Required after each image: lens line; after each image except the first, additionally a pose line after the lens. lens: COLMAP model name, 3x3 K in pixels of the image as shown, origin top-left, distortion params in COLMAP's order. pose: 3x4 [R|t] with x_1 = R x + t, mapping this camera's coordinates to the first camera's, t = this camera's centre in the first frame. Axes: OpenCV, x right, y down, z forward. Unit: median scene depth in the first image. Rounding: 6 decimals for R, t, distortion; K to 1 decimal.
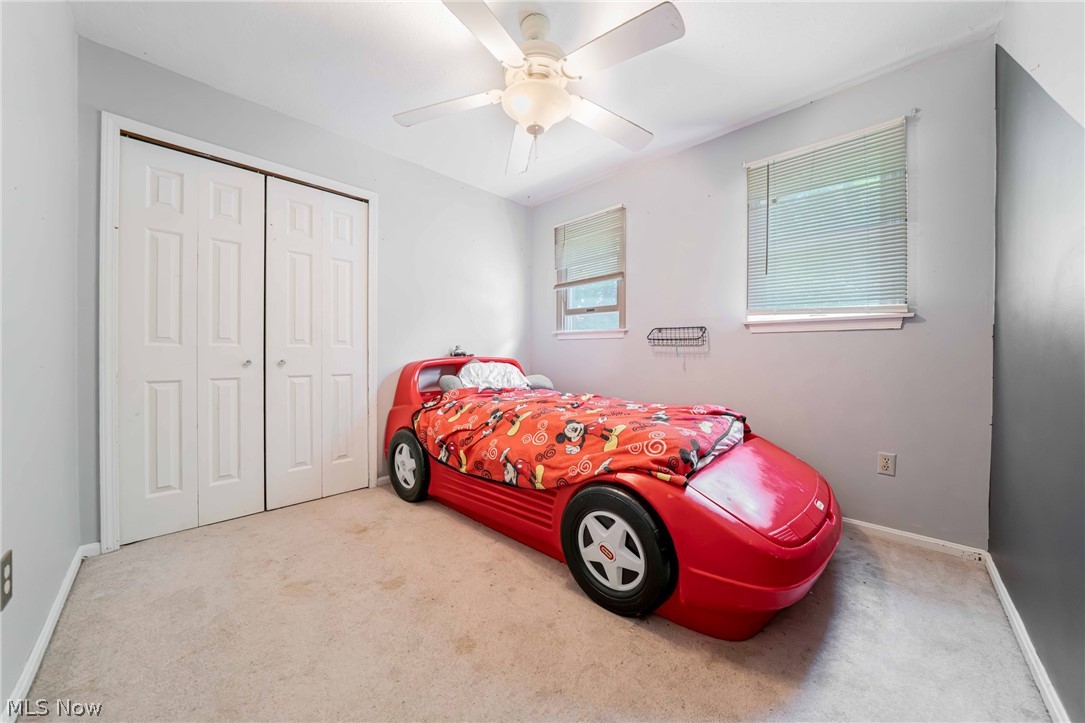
lens RADIAL K [[387.4, 0, 544.0], [0, 387.4, 349.3], [0, 0, 1]] dist [0.000537, -0.000003]
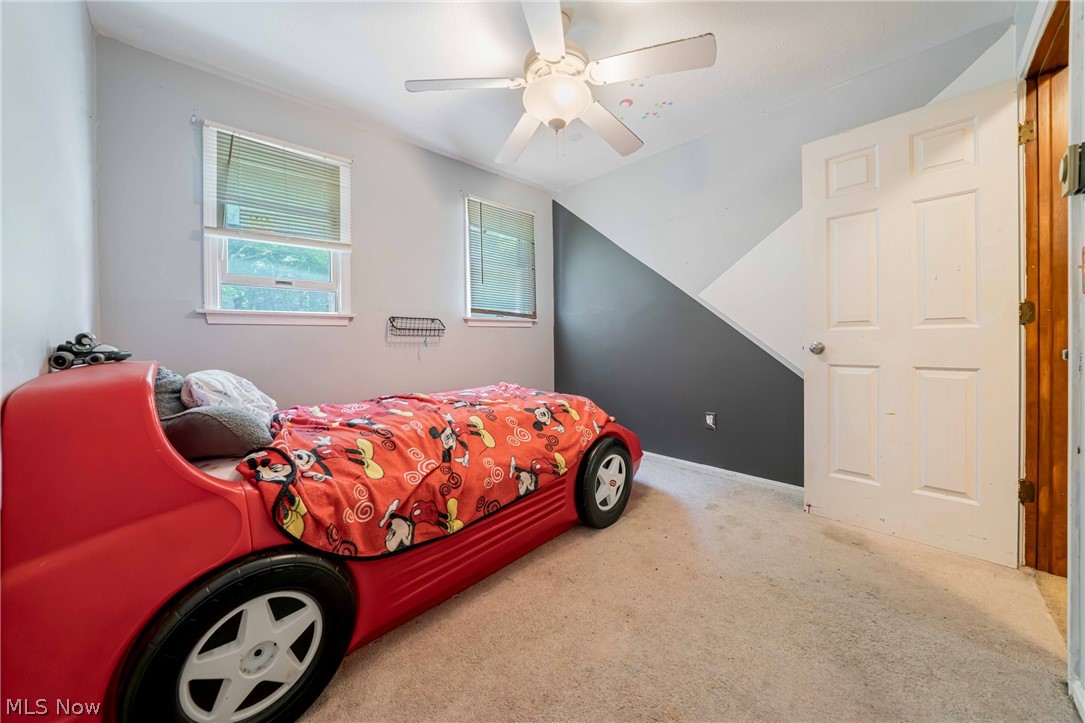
lens RADIAL K [[385.5, 0, 545.3], [0, 385.5, 336.0], [0, 0, 1]] dist [-0.001272, -0.000051]
pose [[0.014883, 0.001131, 0.999889, -0.878006], [0.004522, 0.999989, -0.001198, -0.008205], [-0.999879, 0.004539, 0.014877, 0.862646]]
